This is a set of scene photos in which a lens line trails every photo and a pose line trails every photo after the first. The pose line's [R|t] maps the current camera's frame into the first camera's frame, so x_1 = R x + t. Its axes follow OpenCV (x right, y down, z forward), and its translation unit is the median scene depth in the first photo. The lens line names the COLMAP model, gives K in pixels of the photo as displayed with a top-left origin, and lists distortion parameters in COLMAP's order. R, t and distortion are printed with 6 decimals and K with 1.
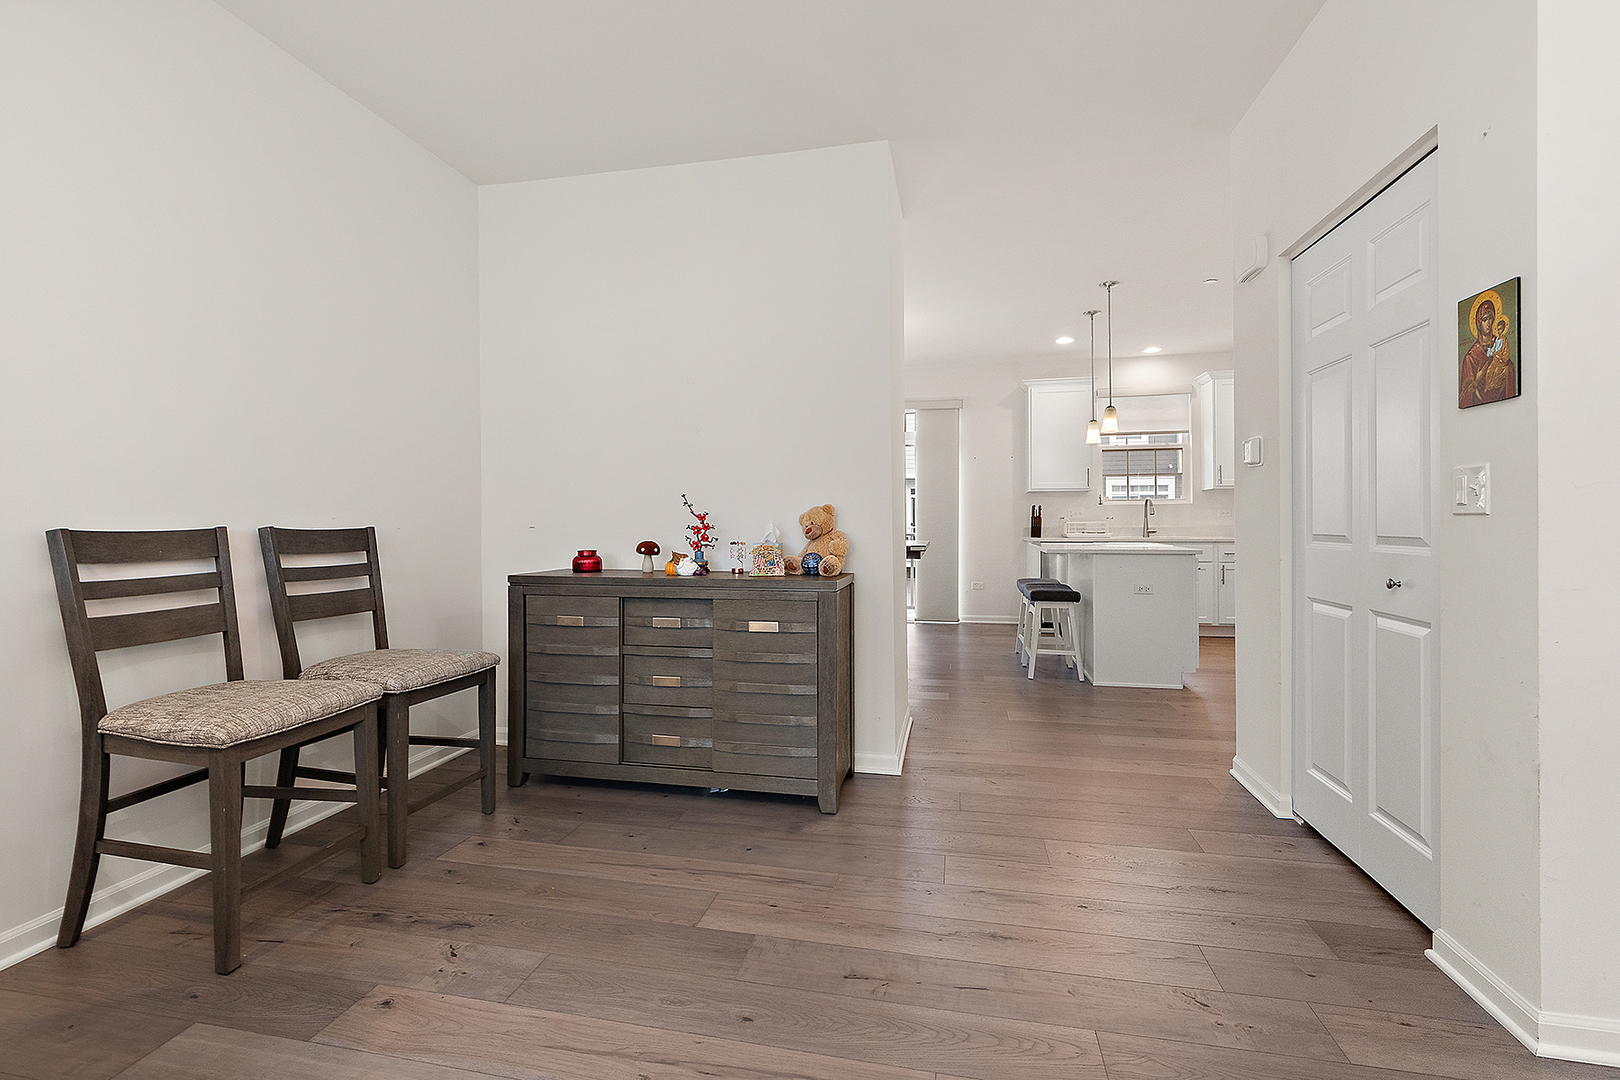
lens RADIAL K [[733.0, 0, 801.2], [0, 733.0, 518.1], [0, 0, 1]] dist [-0.000094, 0.000354]
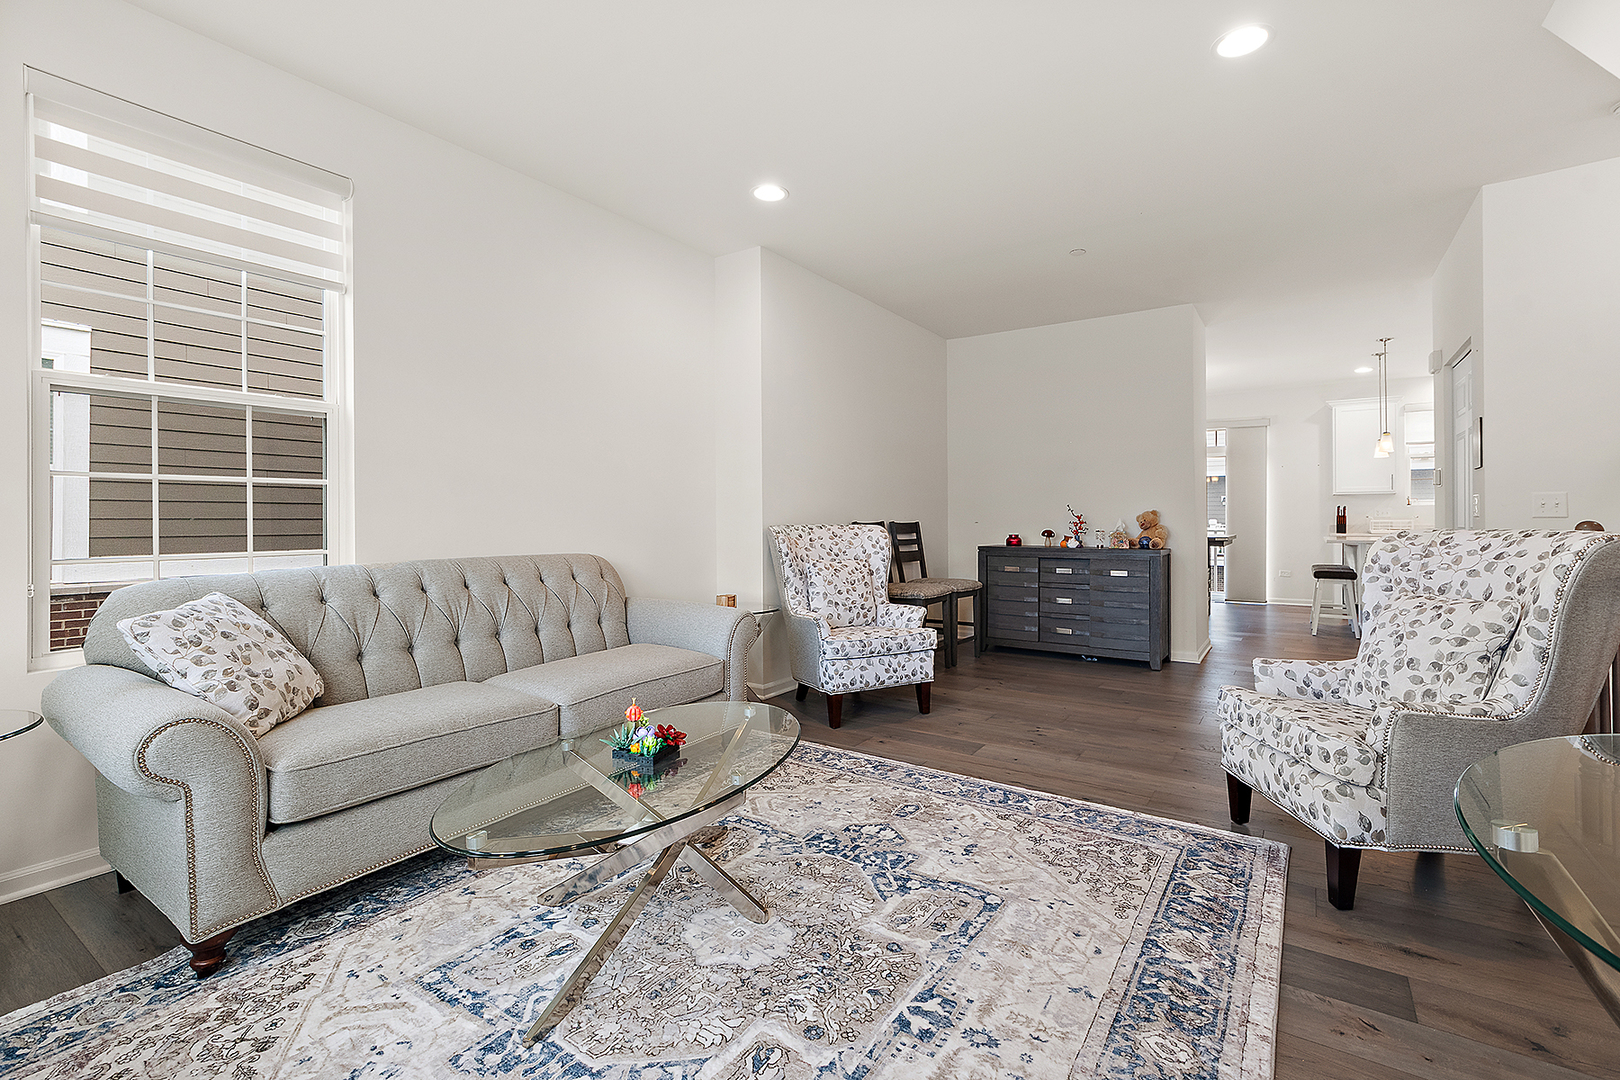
lens RADIAL K [[733.0, 0, 799.9], [0, 733.0, 513.7], [0, 0, 1]] dist [-0.000094, 0.000354]
pose [[0.923358, -0.001215, -0.383937, -0.079535], [0.000290, 0.999997, -0.002467, -0.006038], [0.383939, 0.002167, 0.923356, -1.056893]]
